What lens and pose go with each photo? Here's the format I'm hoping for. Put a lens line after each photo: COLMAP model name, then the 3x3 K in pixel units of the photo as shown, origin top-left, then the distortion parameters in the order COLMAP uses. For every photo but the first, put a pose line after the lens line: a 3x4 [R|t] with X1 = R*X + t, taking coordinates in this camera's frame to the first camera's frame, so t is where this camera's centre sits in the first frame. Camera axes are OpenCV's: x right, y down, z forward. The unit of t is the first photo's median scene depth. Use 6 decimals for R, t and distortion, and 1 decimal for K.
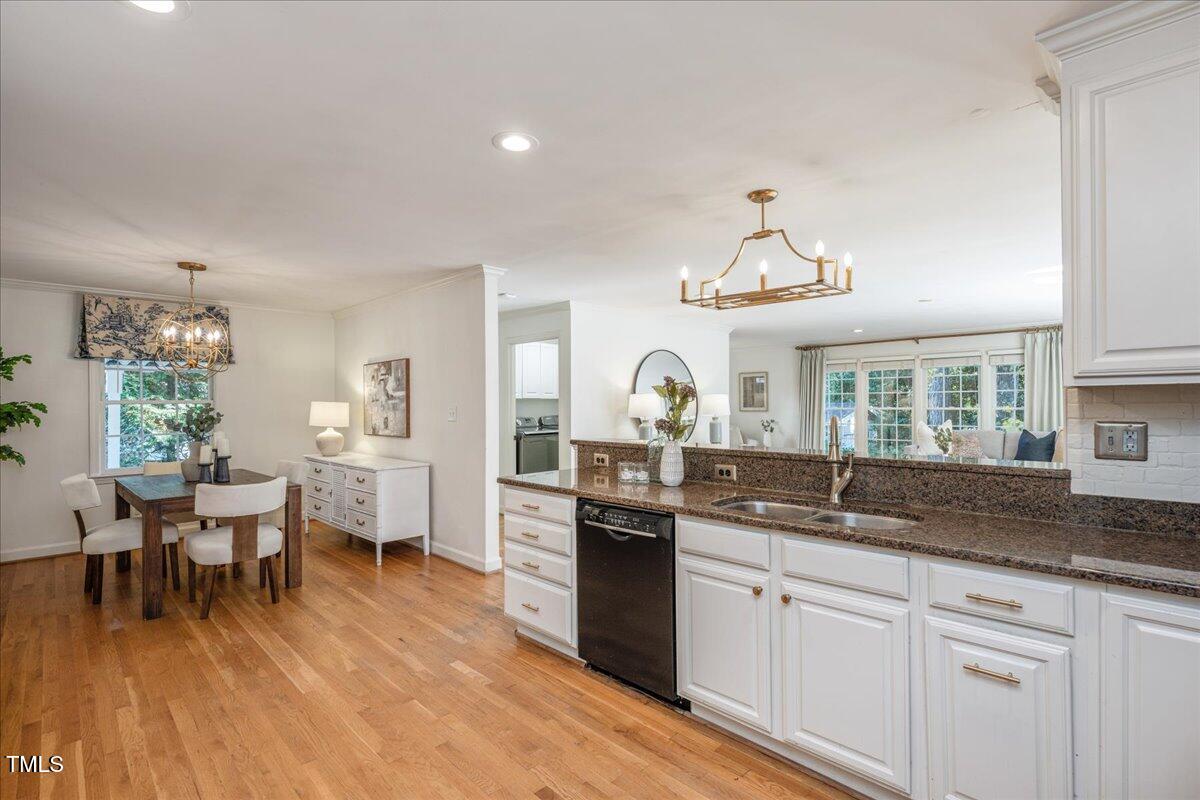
lens RADIAL K [[559.0, 0, 591.9], [0, 559.0, 401.3], [0, 0, 1]] dist [0.005165, -0.000058]
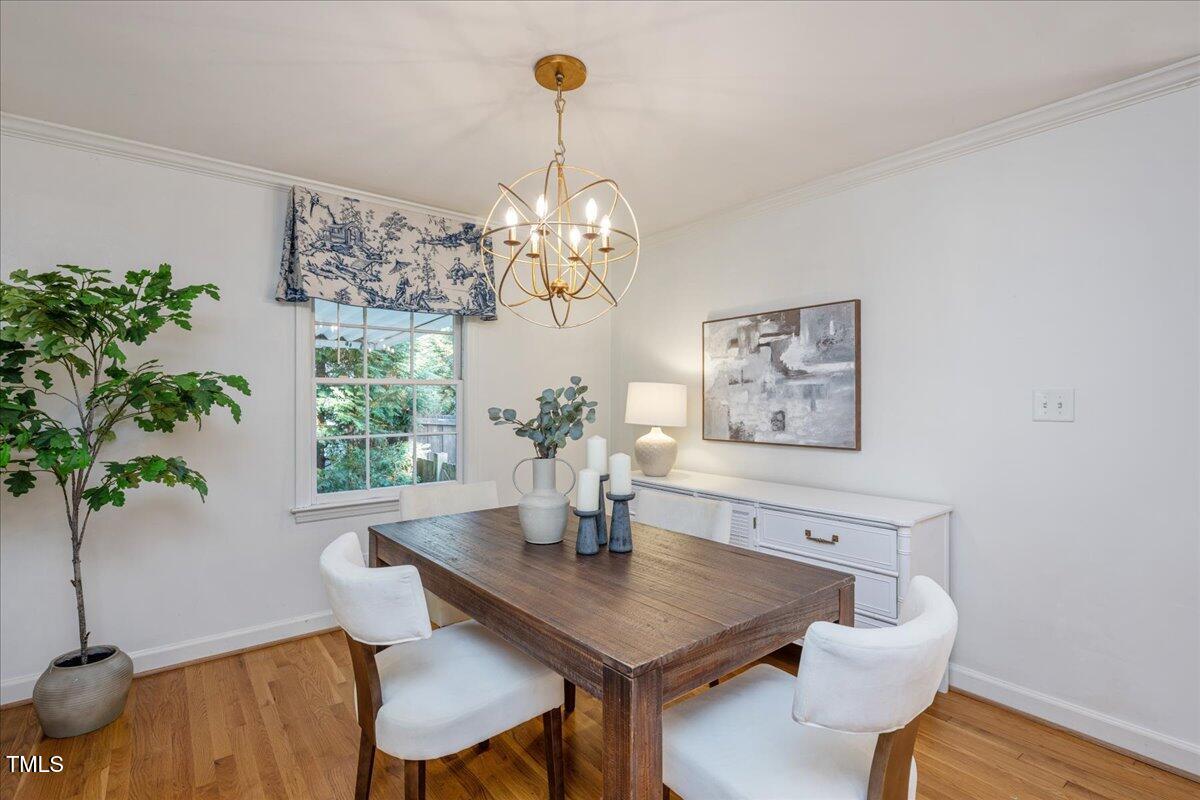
lens RADIAL K [[559.0, 0, 602.7], [0, 559.0, 397.5], [0, 0, 1]] dist [0.005165, -0.000058]
pose [[0.995040, 0.008084, -0.099151, -0.529675], [-0.008020, 0.999967, 0.001042, 0.017396], [0.099156, -0.000242, 0.995072, 0.464001]]
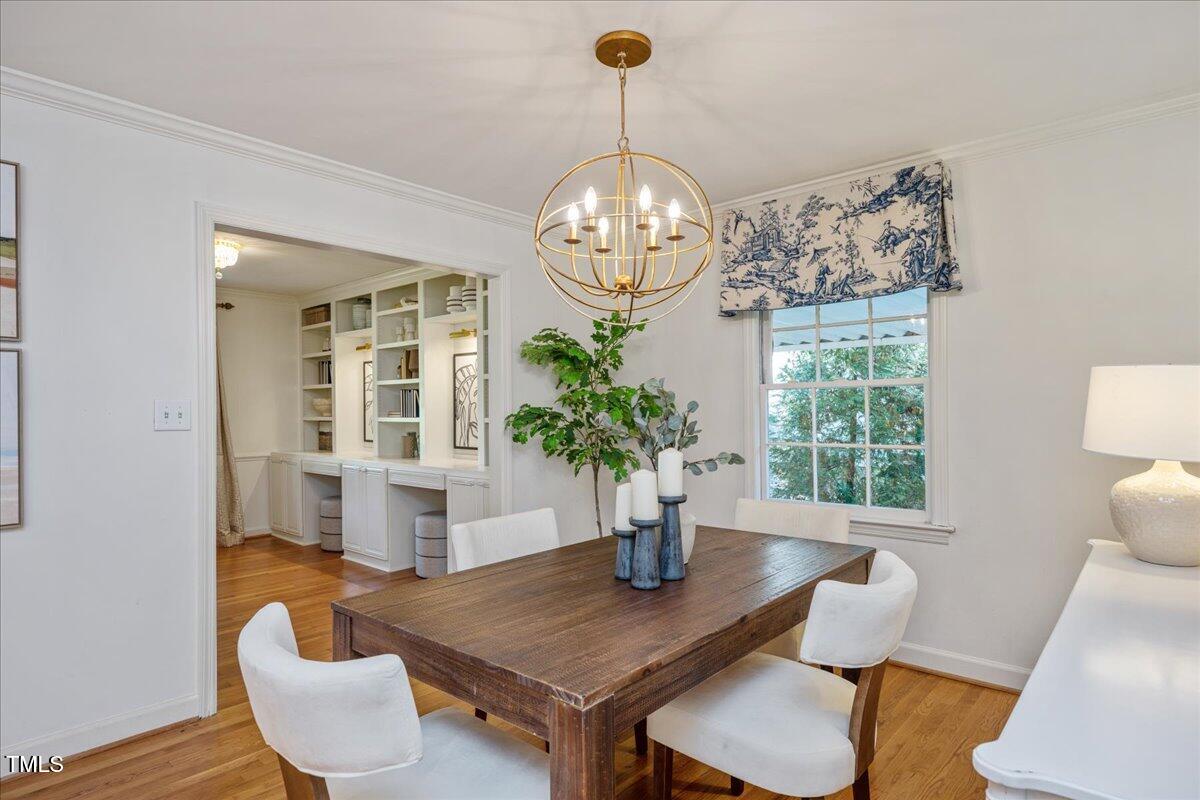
lens RADIAL K [[647.9, 0, 605.0], [0, 647.9, 411.1], [0, 0, 1]] dist [-0.002995, 0.000715]
pose [[0.070240, 0.011053, -0.997469, -0.196591], [0.009956, 0.999881, 0.011781, 0.018683], [0.997480, -0.010759, 0.070122, 0.801355]]
